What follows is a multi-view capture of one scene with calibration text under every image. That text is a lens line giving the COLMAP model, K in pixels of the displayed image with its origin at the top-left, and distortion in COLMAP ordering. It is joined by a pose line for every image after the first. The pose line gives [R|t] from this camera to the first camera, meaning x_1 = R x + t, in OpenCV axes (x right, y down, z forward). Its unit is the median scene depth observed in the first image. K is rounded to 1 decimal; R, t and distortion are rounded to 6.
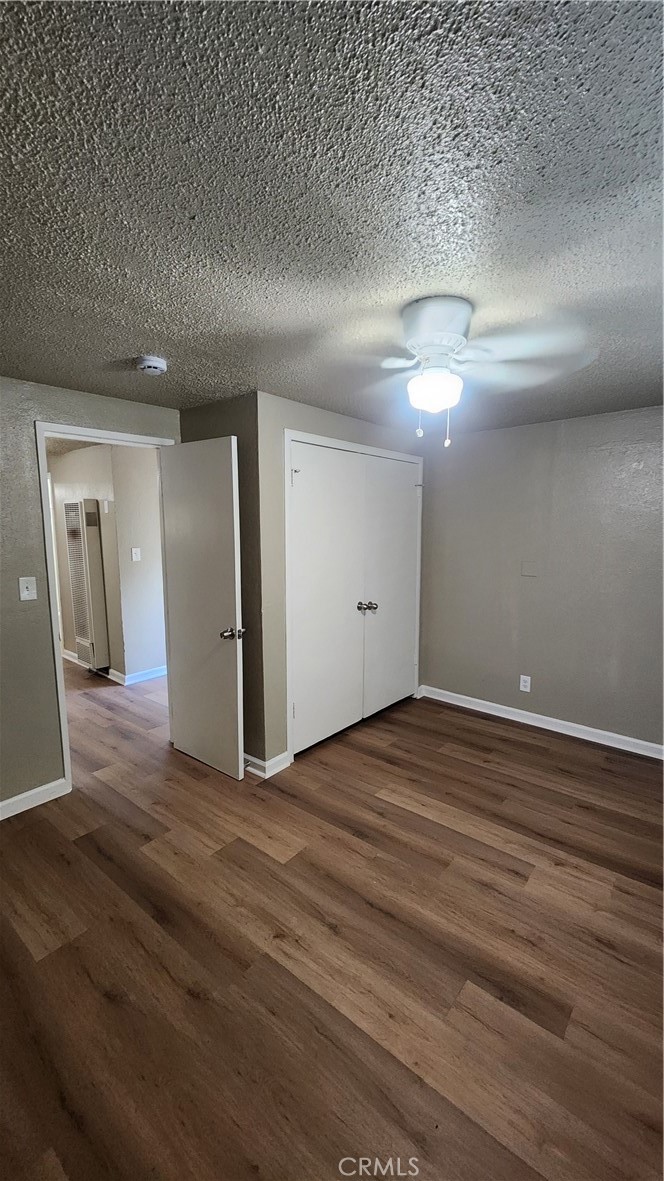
lens RADIAL K [[477.4, 0, 339.9], [0, 477.4, 587.4], [0, 0, 1]] dist [0.001984, -0.000608]
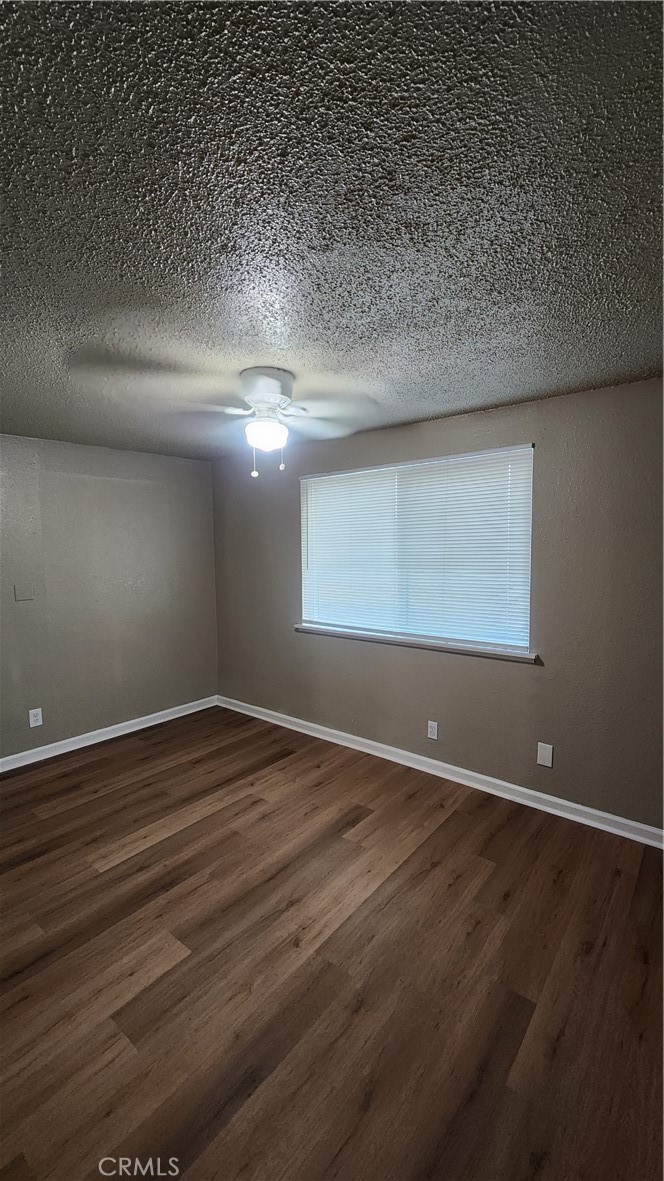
lens RADIAL K [[477.4, 0, 339.6], [0, 477.4, 592.7], [0, 0, 1]] dist [0.001984, -0.000608]
pose [[0.003712, -0.100192, 0.994961, -0.801498], [0.148445, 0.984000, 0.098534, -0.062749], [-0.988914, 0.147331, 0.018525, 0.595374]]
